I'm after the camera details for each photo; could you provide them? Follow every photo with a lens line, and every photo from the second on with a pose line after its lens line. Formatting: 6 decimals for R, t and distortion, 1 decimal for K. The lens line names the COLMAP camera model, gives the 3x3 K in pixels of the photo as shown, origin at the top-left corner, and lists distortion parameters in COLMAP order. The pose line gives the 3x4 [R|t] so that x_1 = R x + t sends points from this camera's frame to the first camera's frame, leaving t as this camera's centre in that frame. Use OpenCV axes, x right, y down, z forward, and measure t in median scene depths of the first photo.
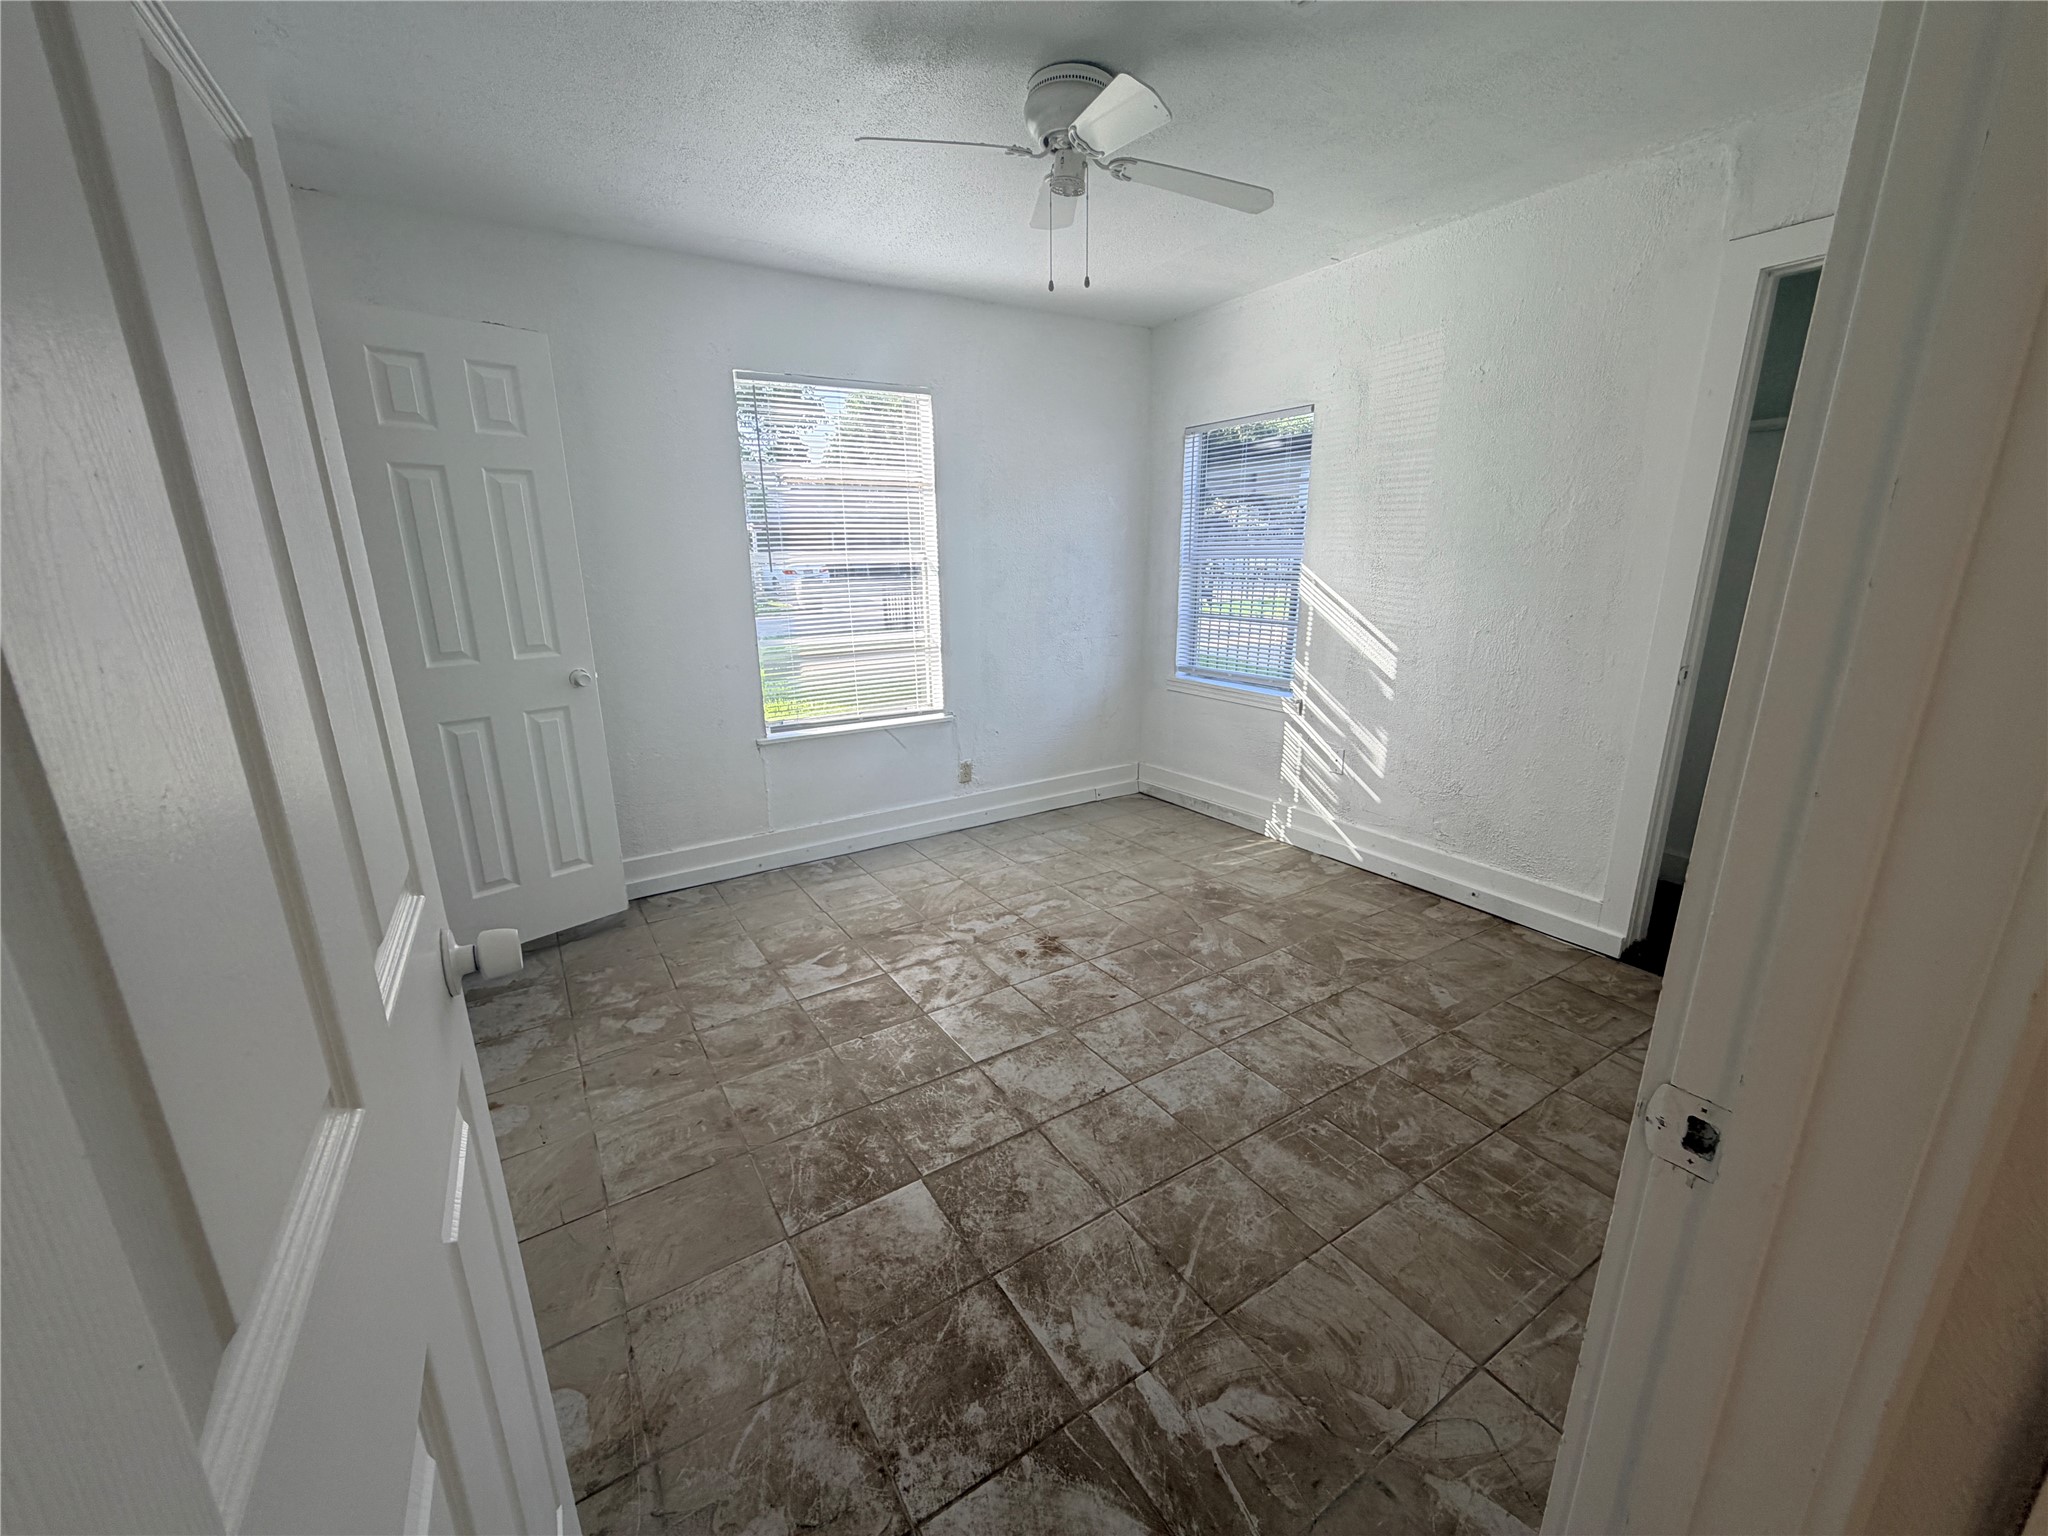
lens RADIAL K [[809.7, 0, 1023.7], [0, 809.7, 767.0], [0, 0, 1]] dist [-0.001892, 0.000097]
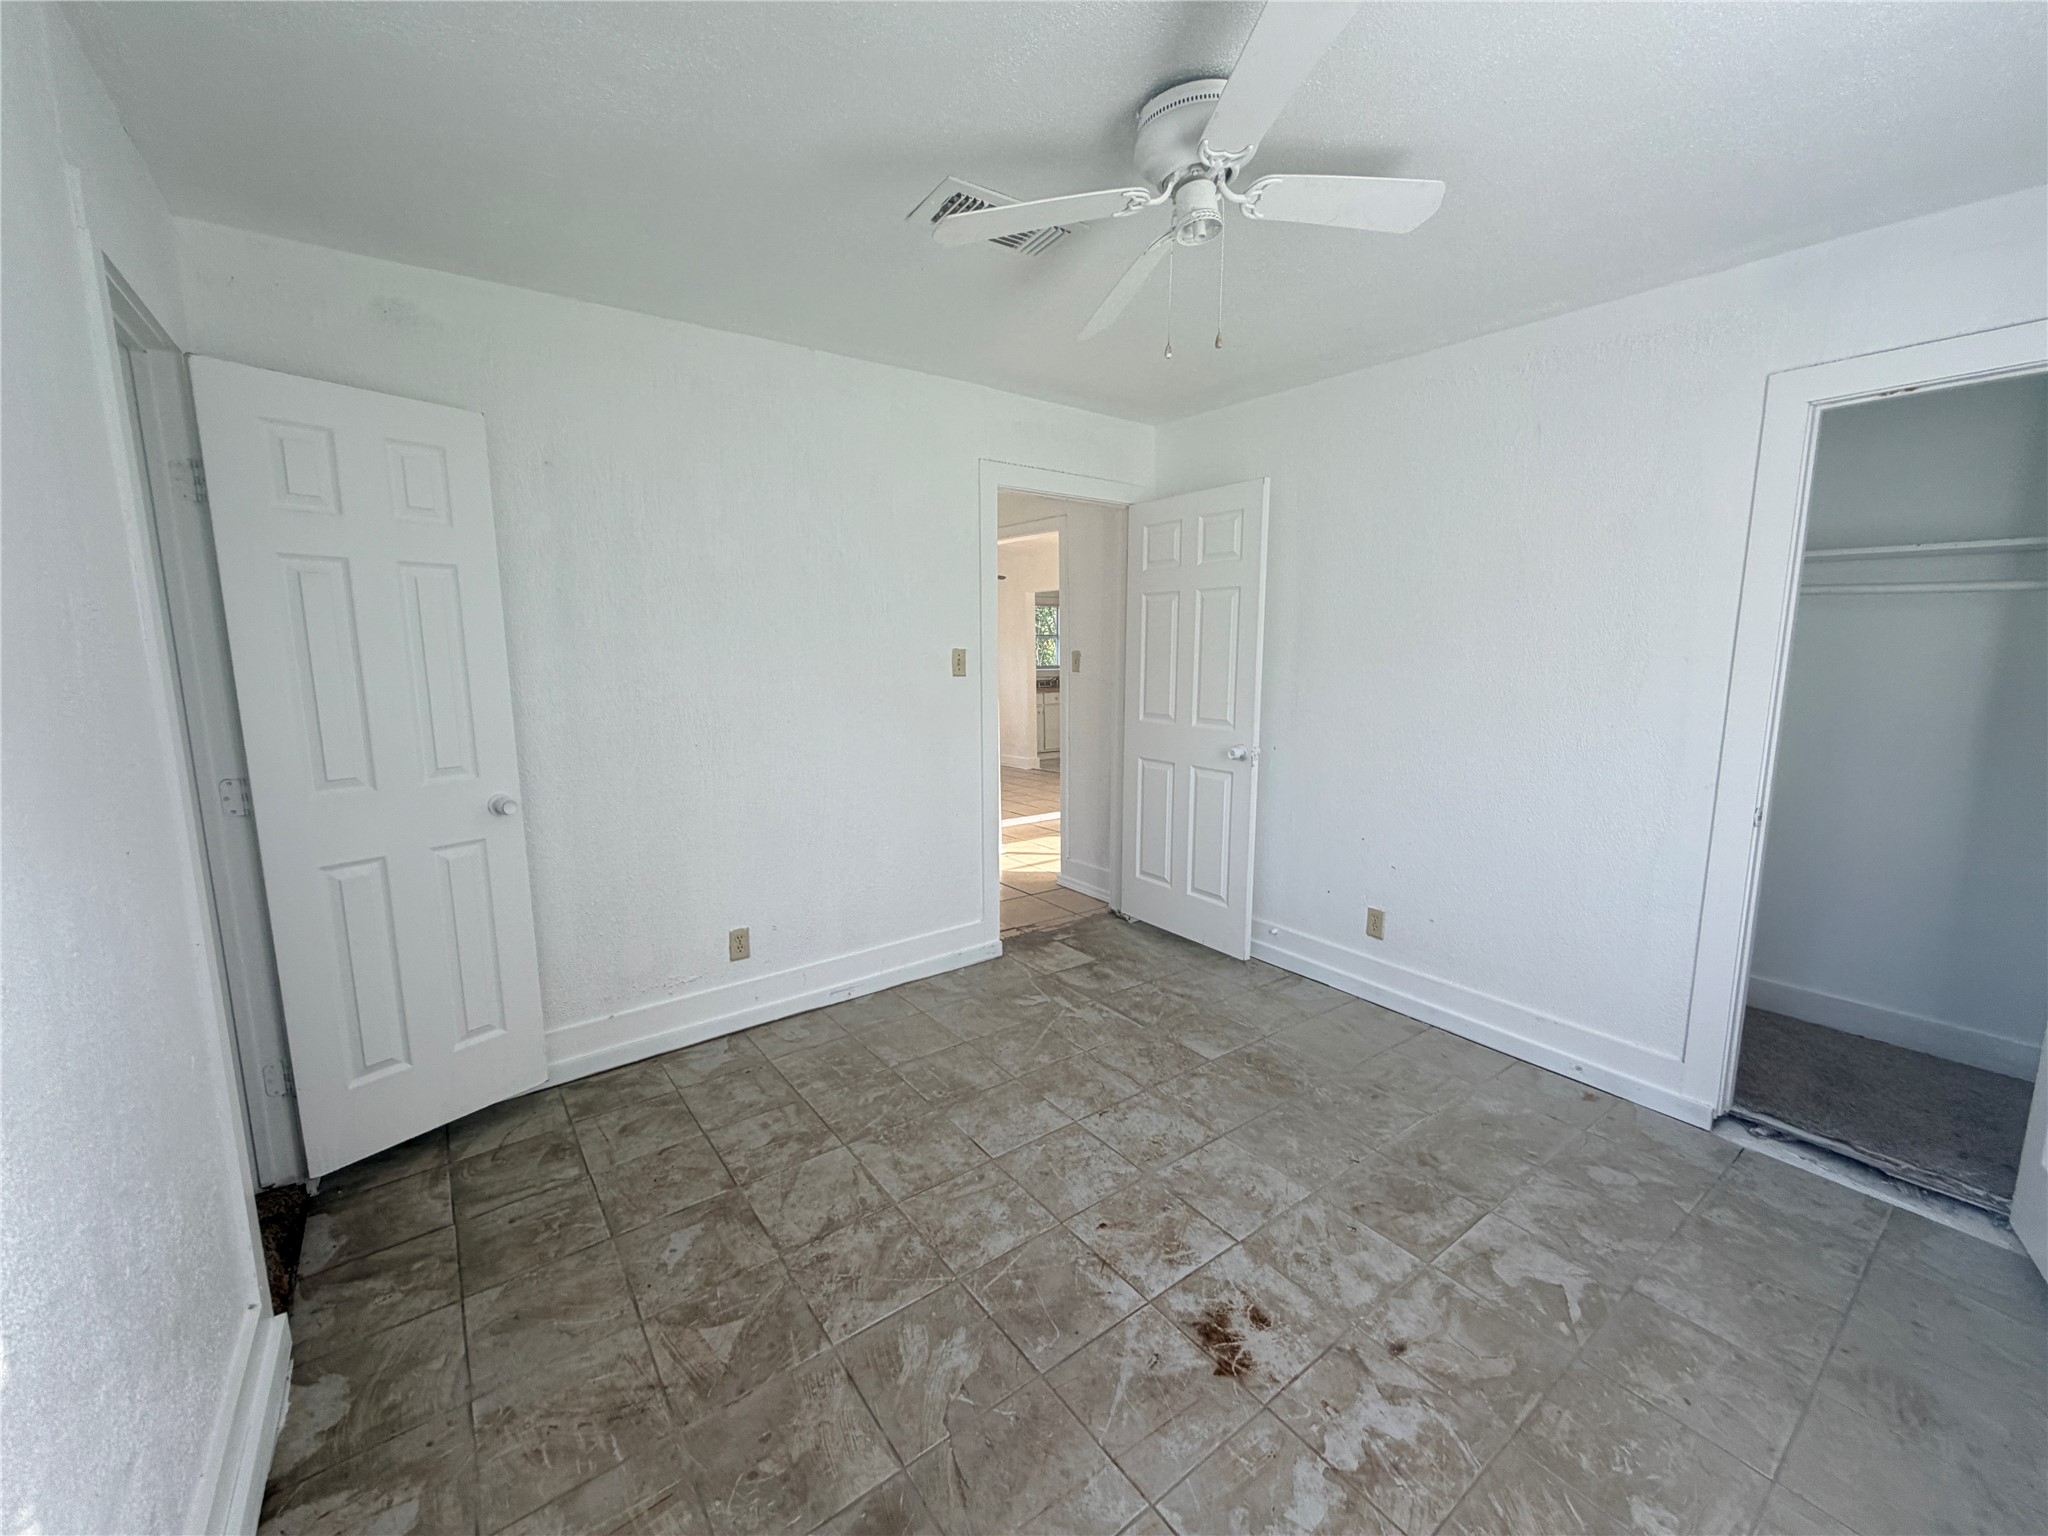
lens RADIAL K [[809.7, 0, 1028.9], [0, 809.7, 765.2], [0, 0, 1]] dist [-0.001892, 0.000097]
pose [[-0.996509, 0.025138, -0.079617, 0.247025], [-0.009208, 0.914692, 0.404046, -0.470787], [0.082982, 0.403369, -0.911267, 1.617521]]
